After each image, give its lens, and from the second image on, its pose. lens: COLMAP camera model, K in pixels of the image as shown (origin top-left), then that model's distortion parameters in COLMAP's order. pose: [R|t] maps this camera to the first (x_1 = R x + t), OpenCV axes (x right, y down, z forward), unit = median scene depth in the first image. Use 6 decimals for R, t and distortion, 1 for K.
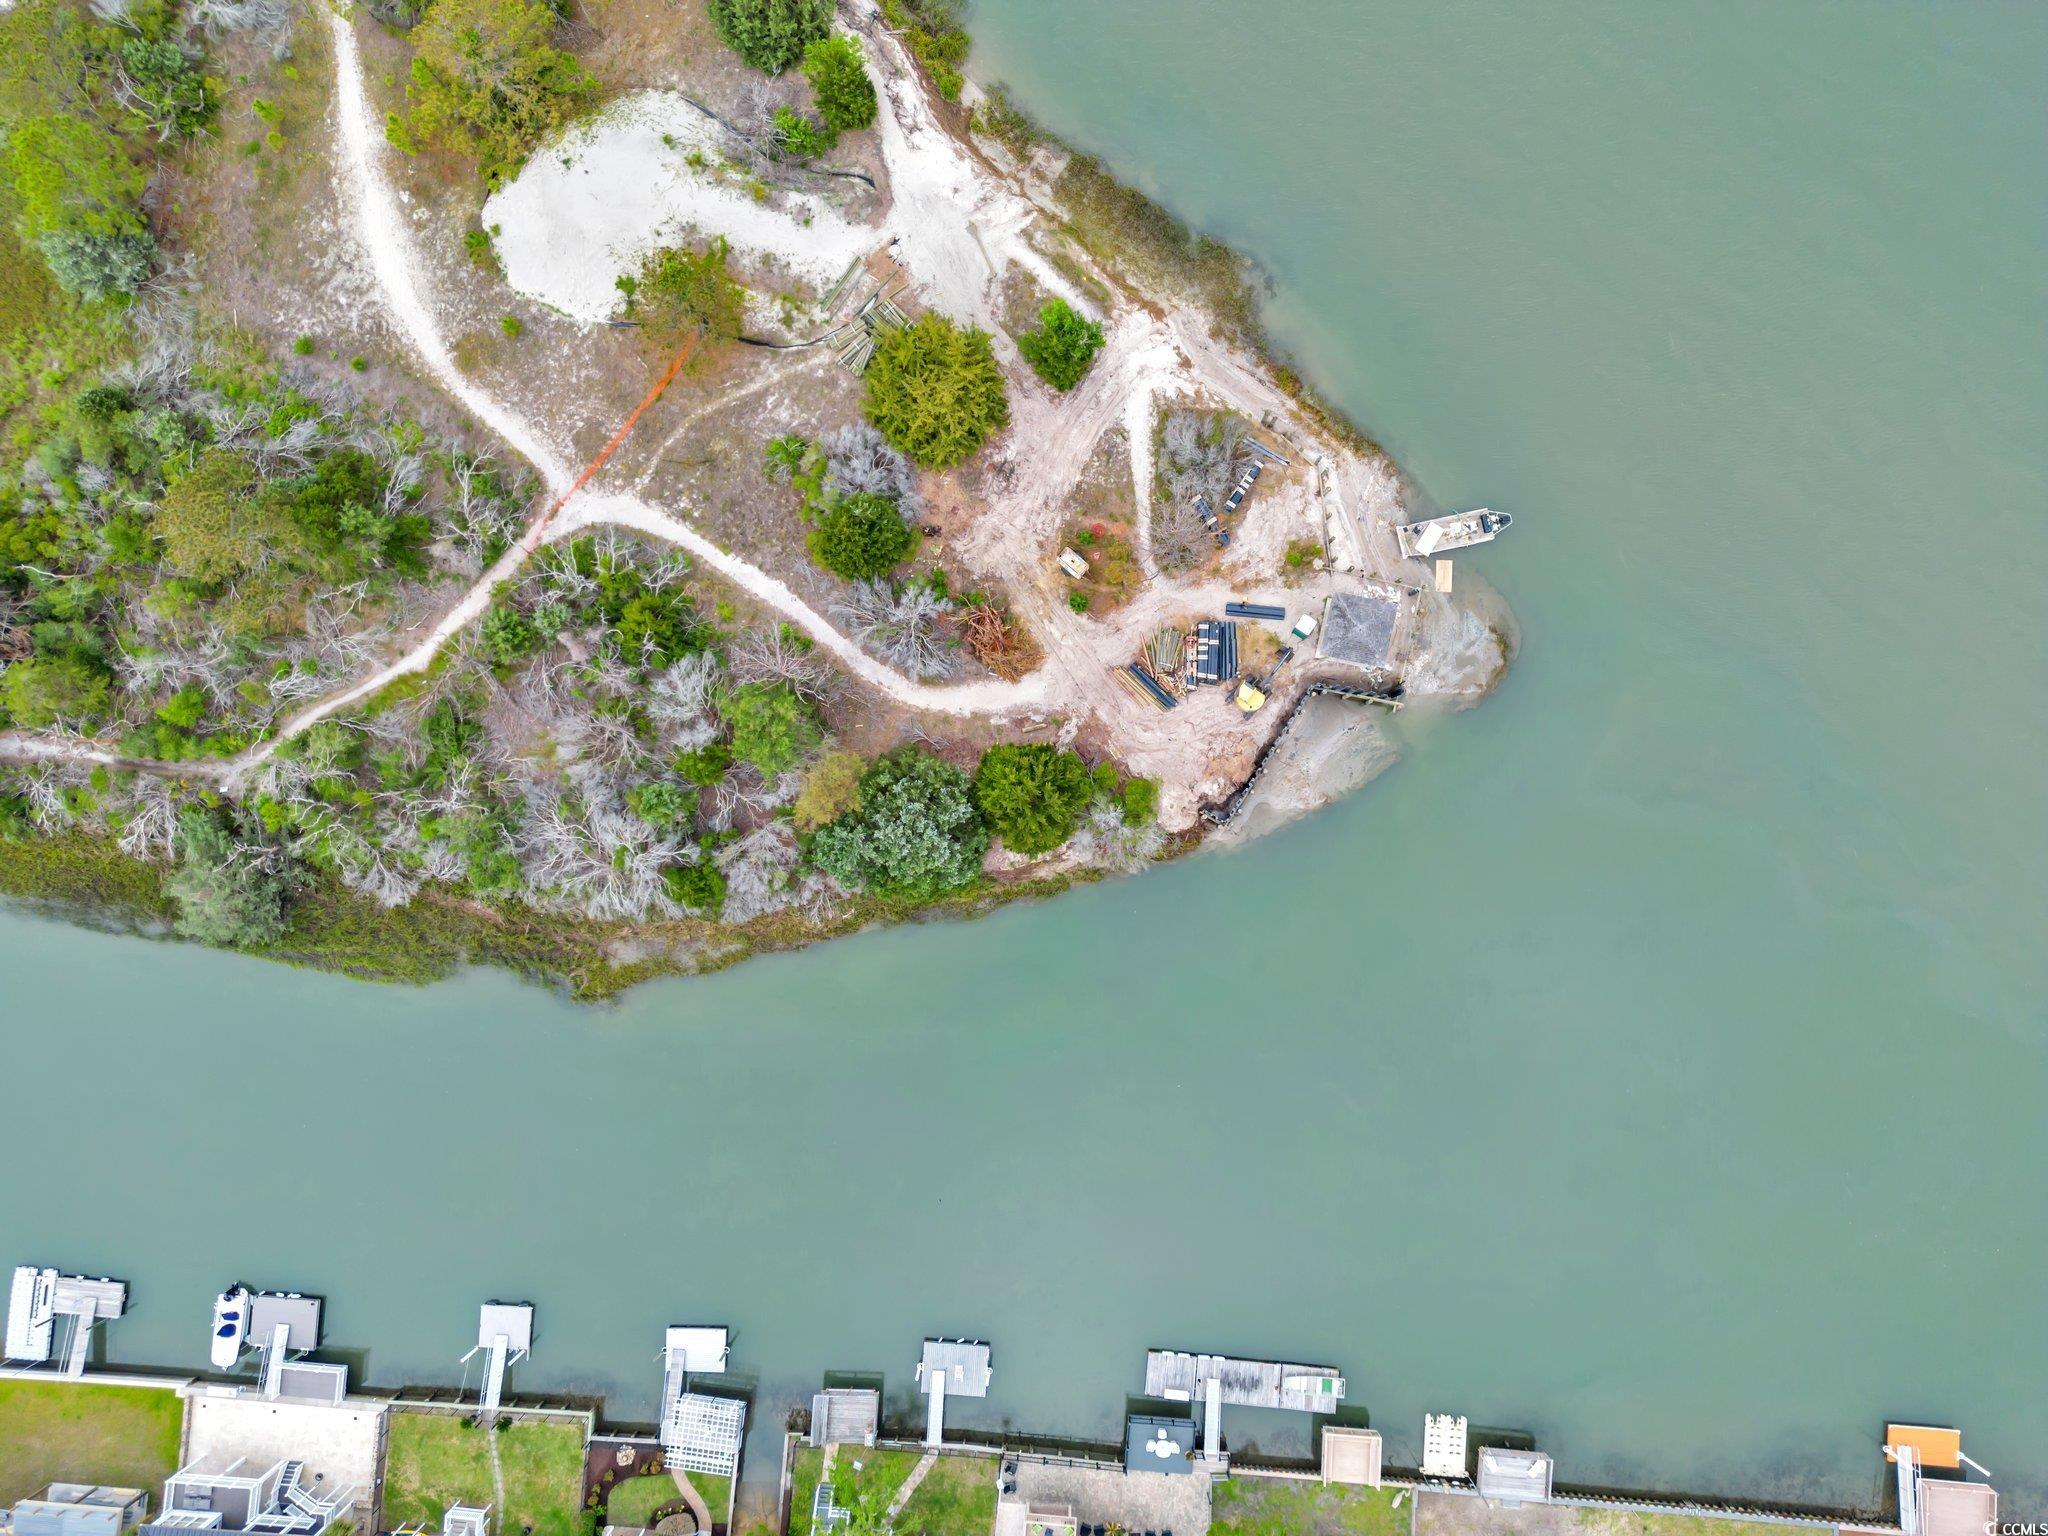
lens RADIAL K [[1427.2, 0, 1037.2], [0, 1427.2, 768.7], [0, 0, 1]] dist [0.086741, -0.089119]
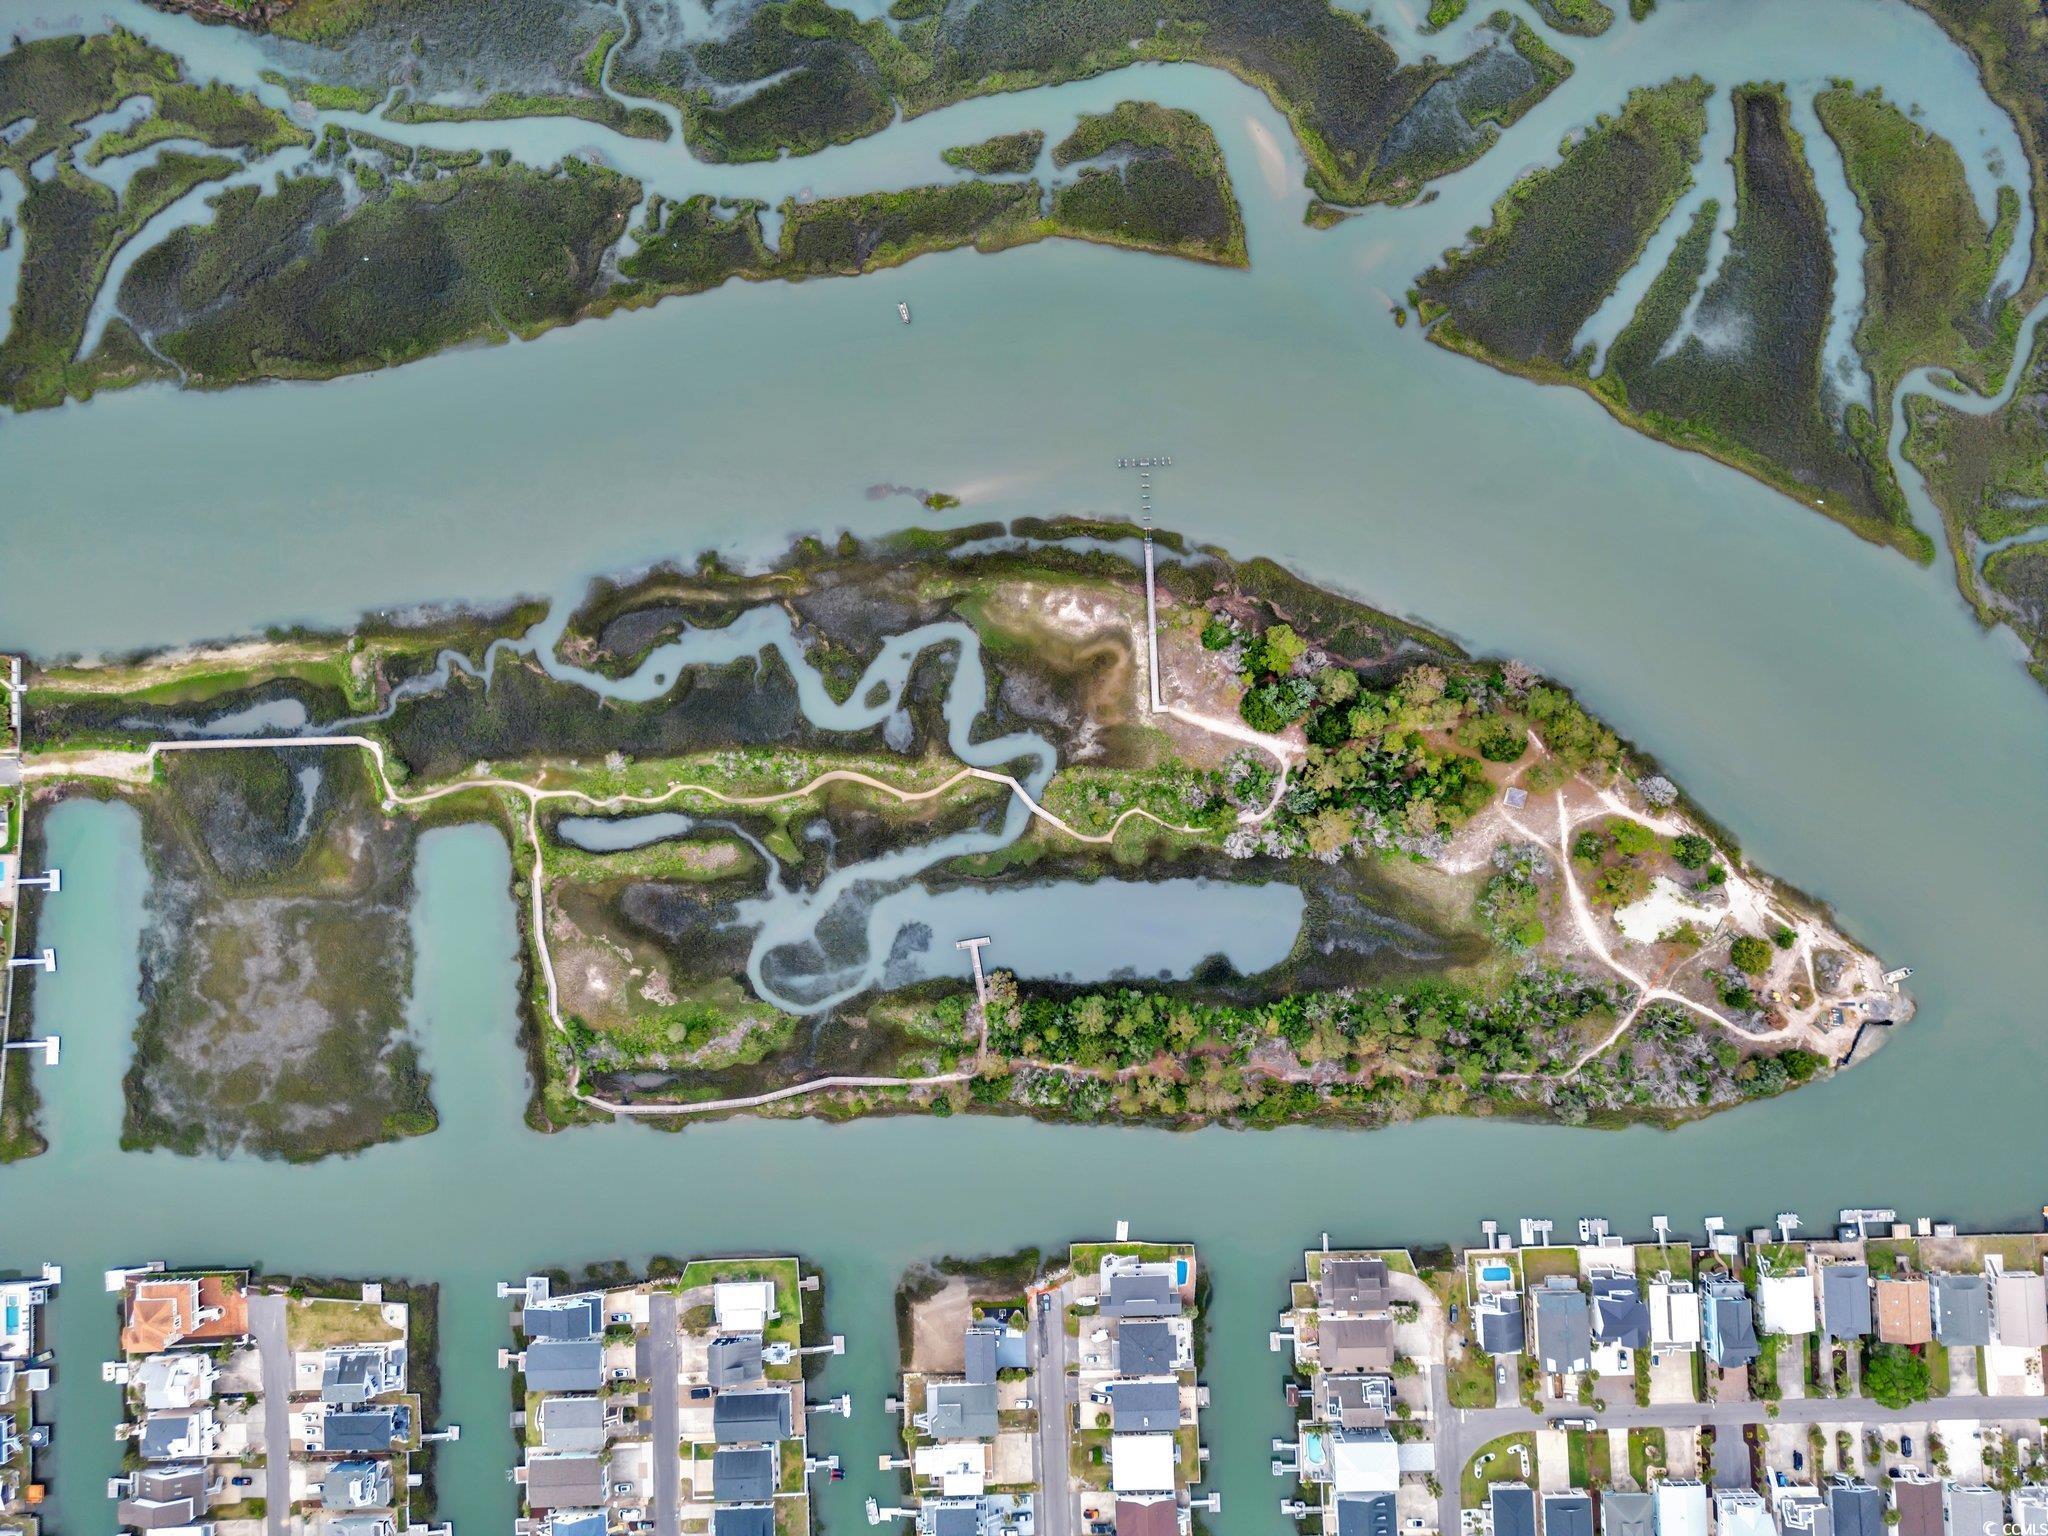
lens RADIAL K [[1427.2, 0, 1037.2], [0, 1427.2, 768.7], [0, 0, 1]] dist [0.086741, -0.089119]
pose [[0.993857, -0.110392, 0.007860, -1.814822], [0.110350, 0.993877, 0.005632, -0.933833], [-0.008433, -0.004731, 0.999953, -2.609390]]
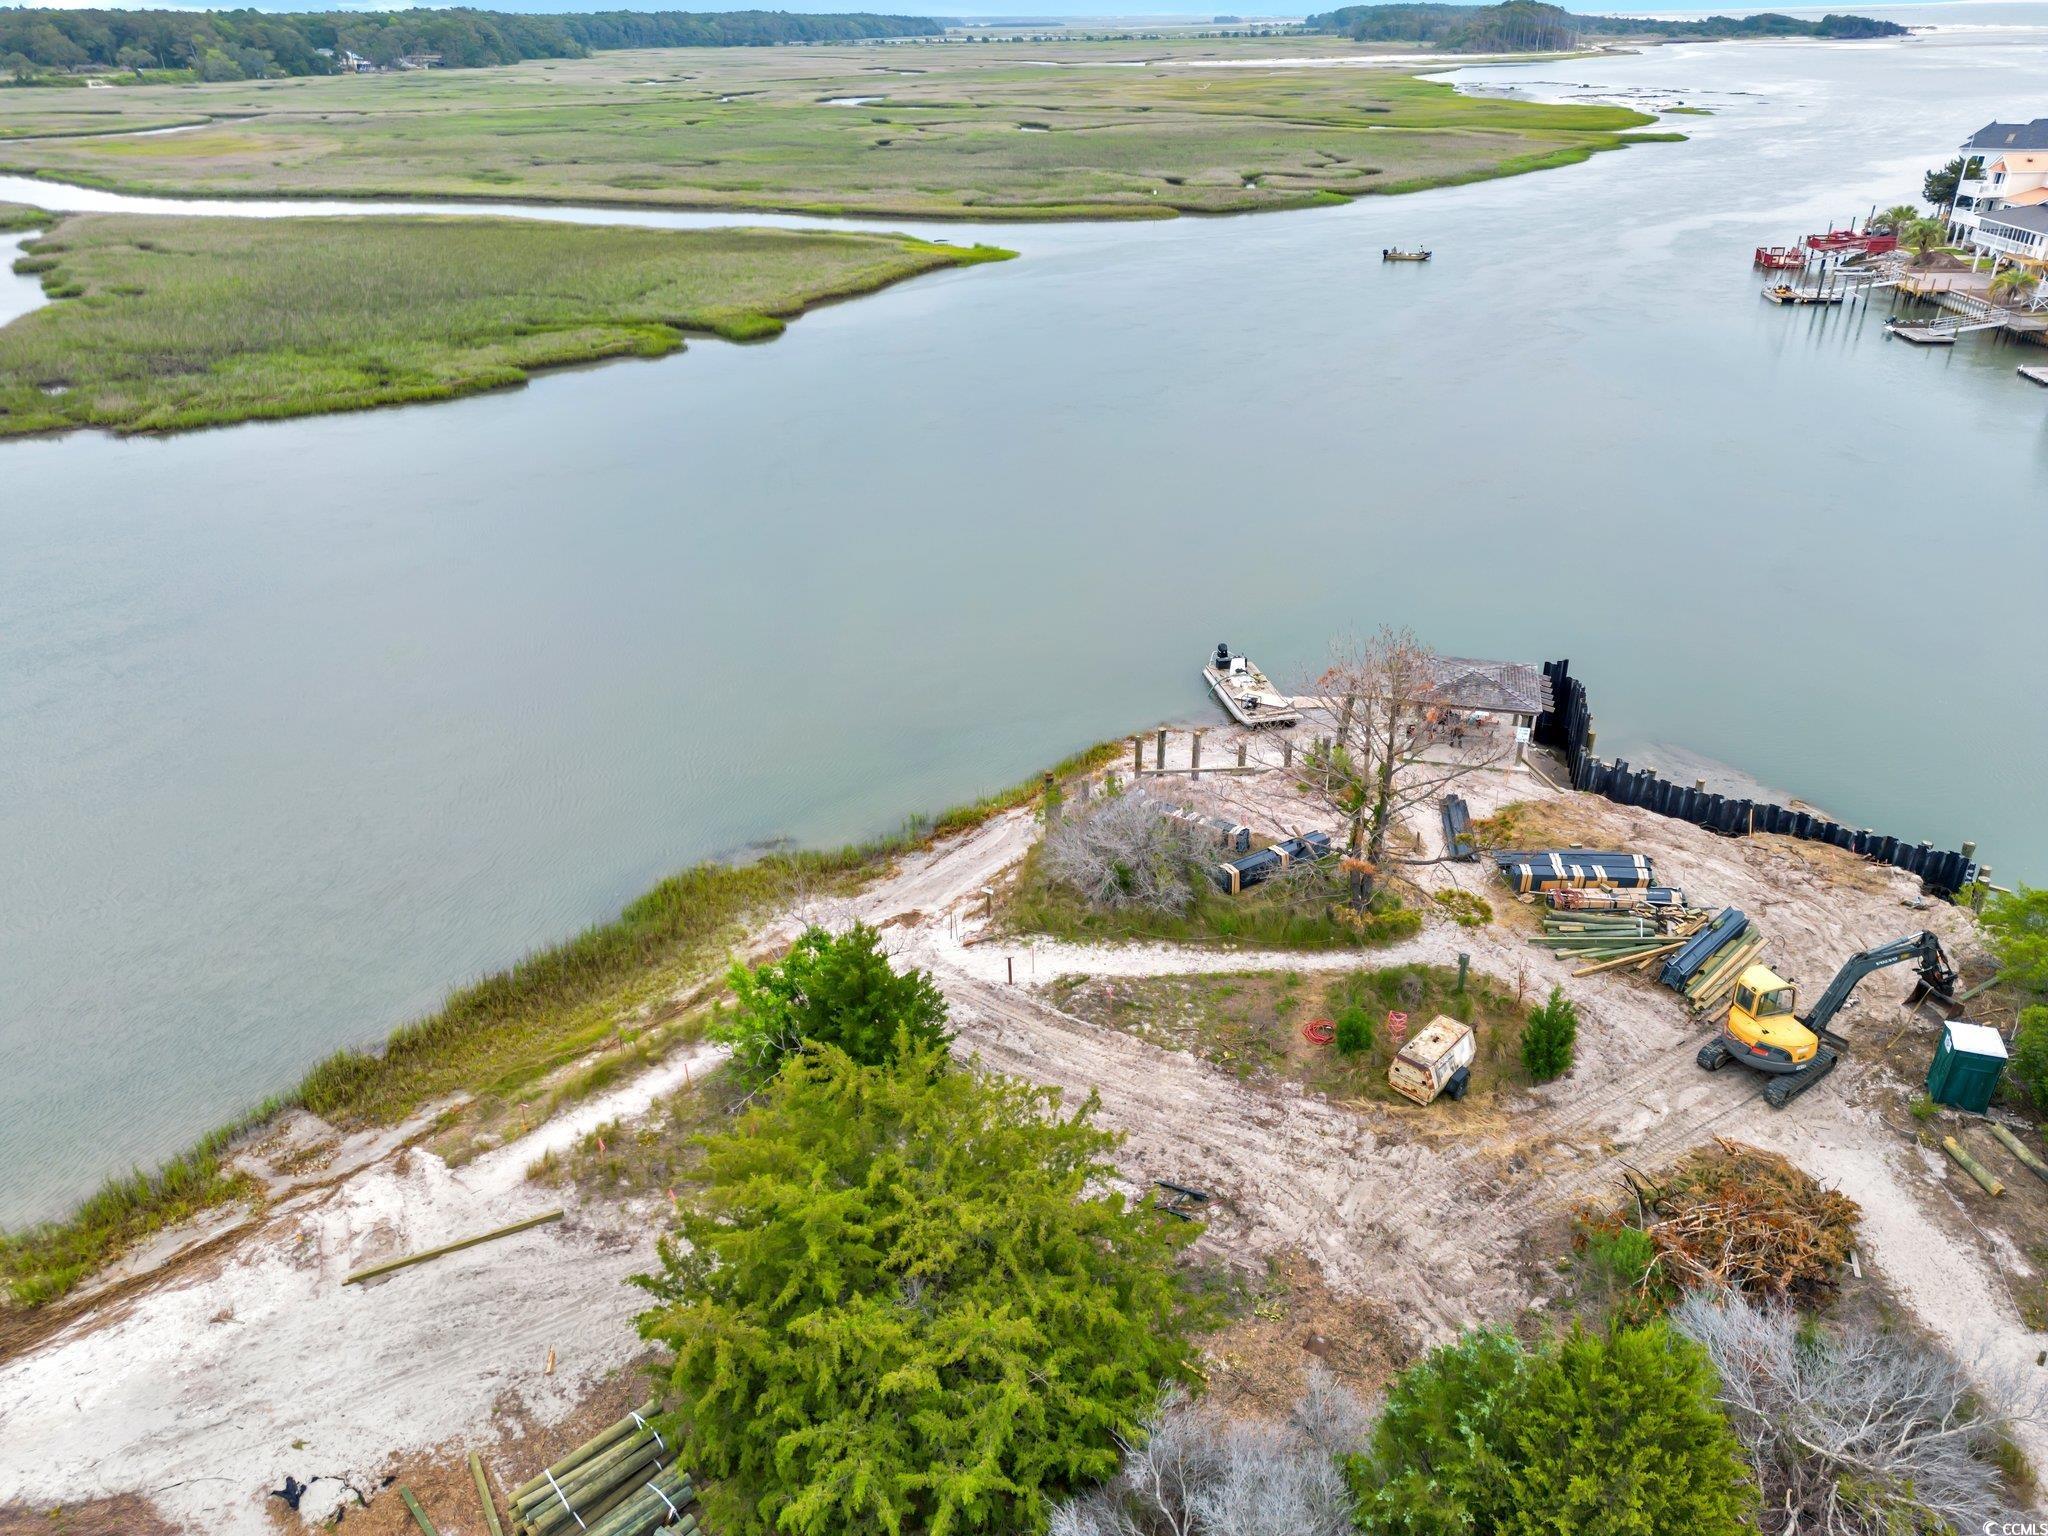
lens RADIAL K [[1427.2, 0, 1037.2], [0, 1427.2, 768.7], [0, 0, 1]] dist [0.086741, -0.089119]
pose [[0.047231, -0.438292, 0.897591, -0.266363], [0.998592, 0.042443, -0.031821, -0.231578], [-0.024149, 0.897830, 0.439679, 0.769844]]
